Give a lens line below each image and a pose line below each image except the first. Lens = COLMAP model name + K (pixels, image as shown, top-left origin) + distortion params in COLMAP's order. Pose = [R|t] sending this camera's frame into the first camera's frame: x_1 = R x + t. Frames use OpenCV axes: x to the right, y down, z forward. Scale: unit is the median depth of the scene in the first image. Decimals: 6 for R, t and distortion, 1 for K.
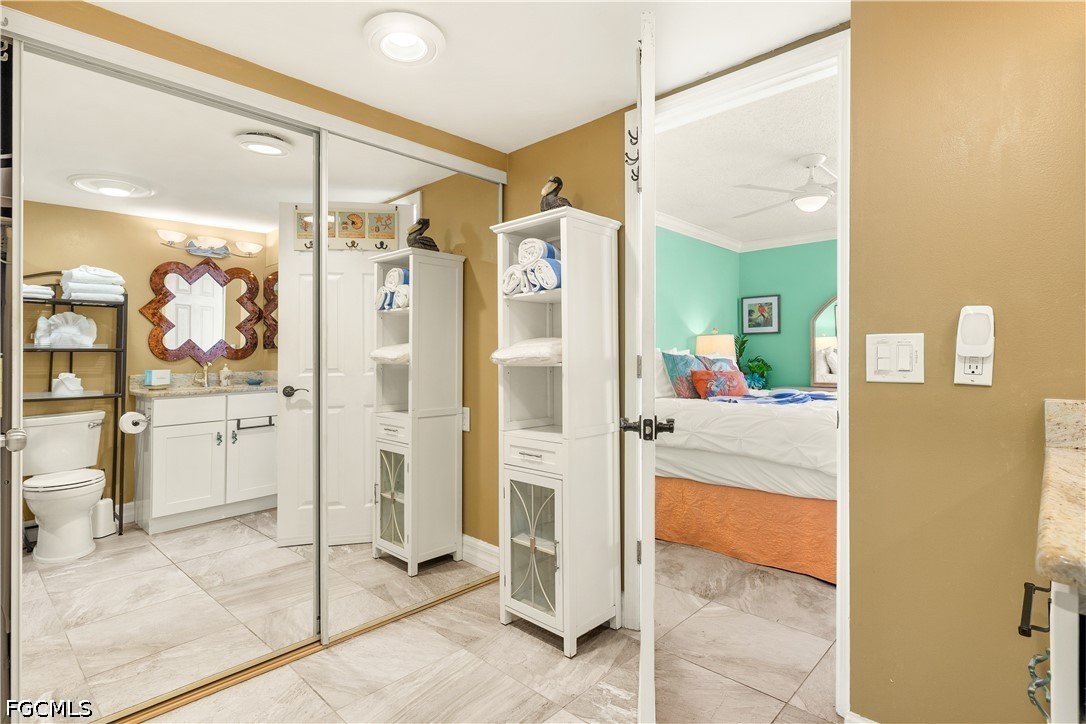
lens RADIAL K [[530.3, 0, 542.7], [0, 530.3, 362.2], [0, 0, 1]] dist [0.000543, 0.000067]
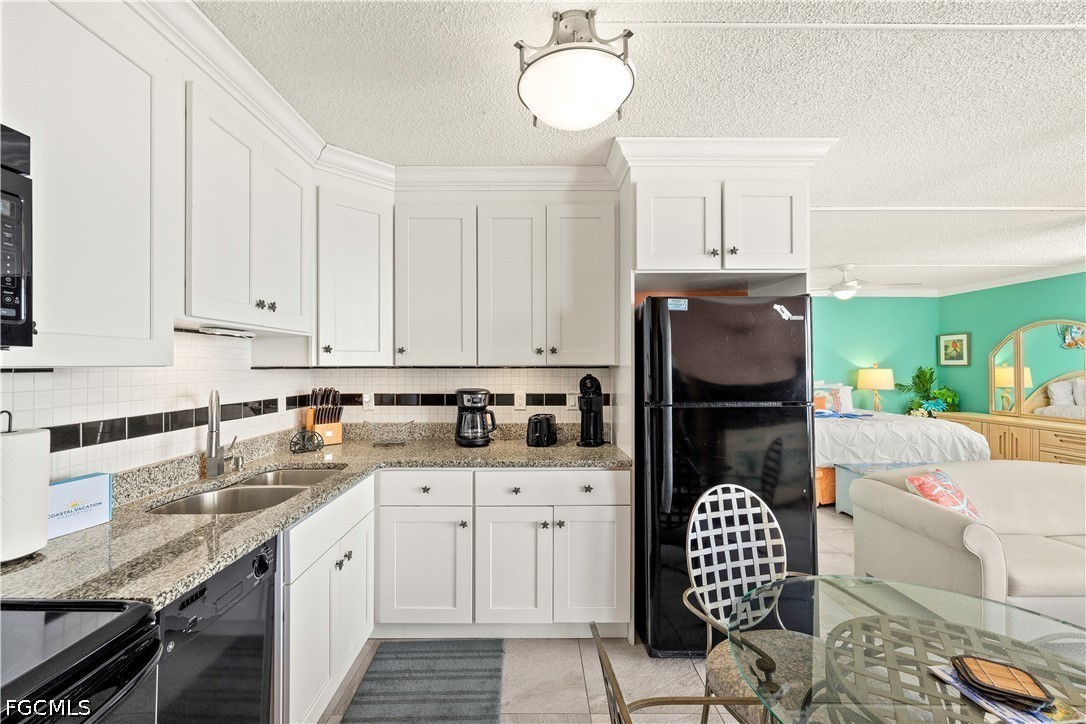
lens RADIAL K [[467.6, 0, 544.2], [0, 467.6, 363.5], [0, 0, 1]] dist [0.003857, -0.000024]
pose [[0.698189, -0.009871, -0.715845, 0.525796], [-0.007855, 0.999739, -0.021448, -0.029919], [0.715870, 0.020598, 0.697929, -0.372270]]
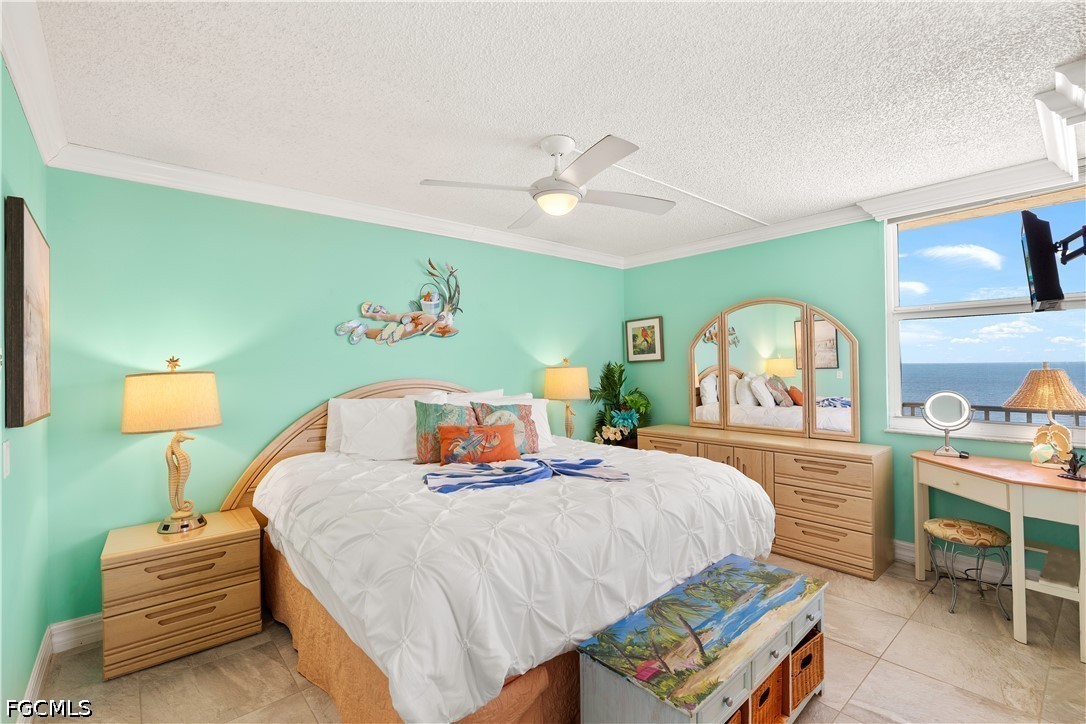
lens RADIAL K [[482.3, 0, 541.6], [0, 482.3, 351.3], [0, 0, 1]] dist [-0.001625, -0.000044]
pose [[0.994824, -0.018639, -0.099886, 0.326339], [0.014243, 0.998906, -0.044550, -0.038454], [0.100608, 0.042897, 0.994001, 0.203750]]
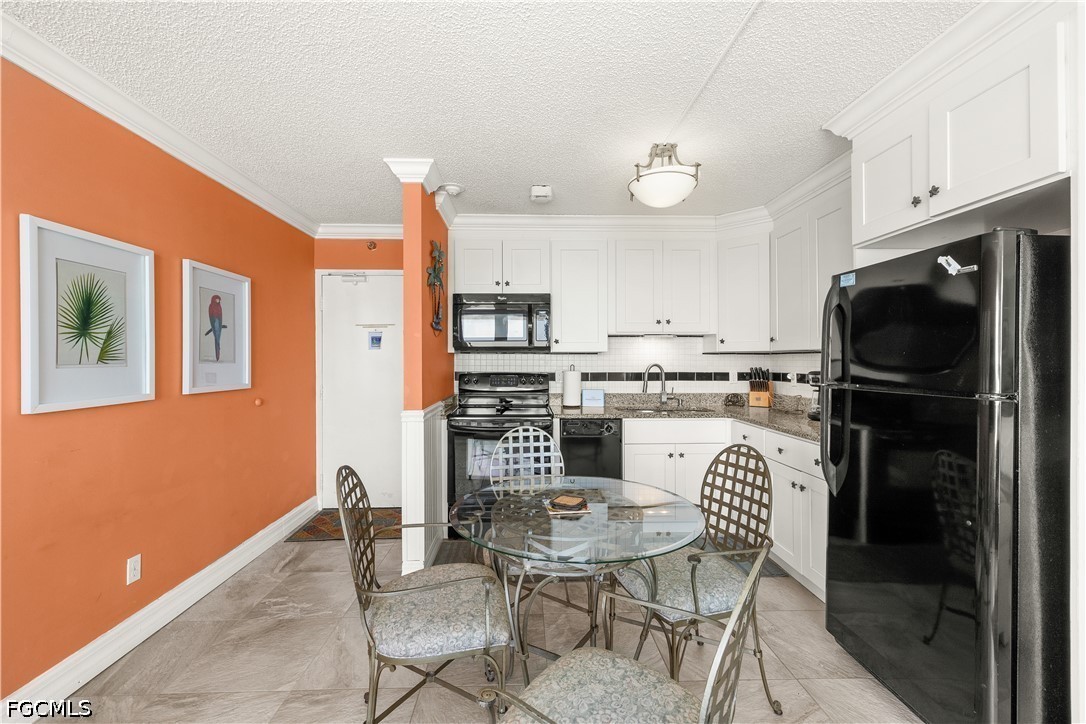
lens RADIAL K [[467.6, 0, 534.3], [0, 467.6, 358.1], [0, 0, 1]] dist [0.003857, -0.000024]
pose [[-0.707328, -0.000588, -0.706886, 0.723602], [-0.010779, 0.999892, 0.009954, -0.030061], [0.706804, 0.014660, -0.707258, 0.031048]]
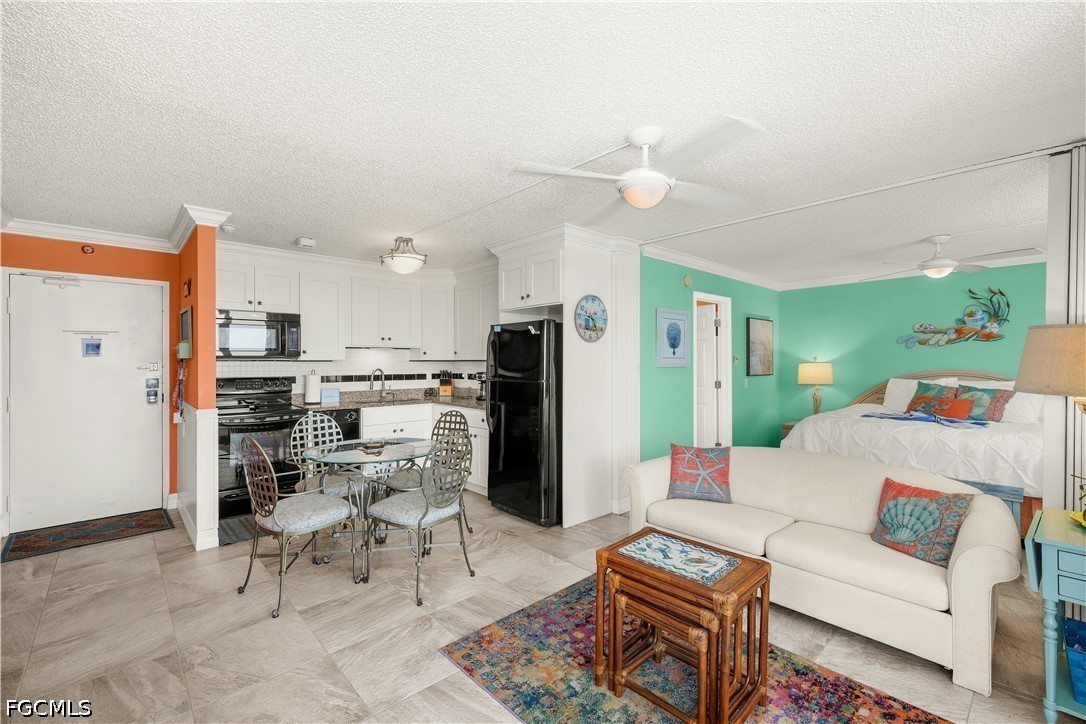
lens RADIAL K [[467.6, 0, 547.1], [0, 467.6, 362.4], [0, 0, 1]] dist [0.003857, -0.000024]
pose [[-0.066543, 0.004215, -0.997775, 1.016321], [-0.016067, 0.999857, 0.005295, -0.039097], [0.997654, 0.016383, -0.066466, 0.072510]]
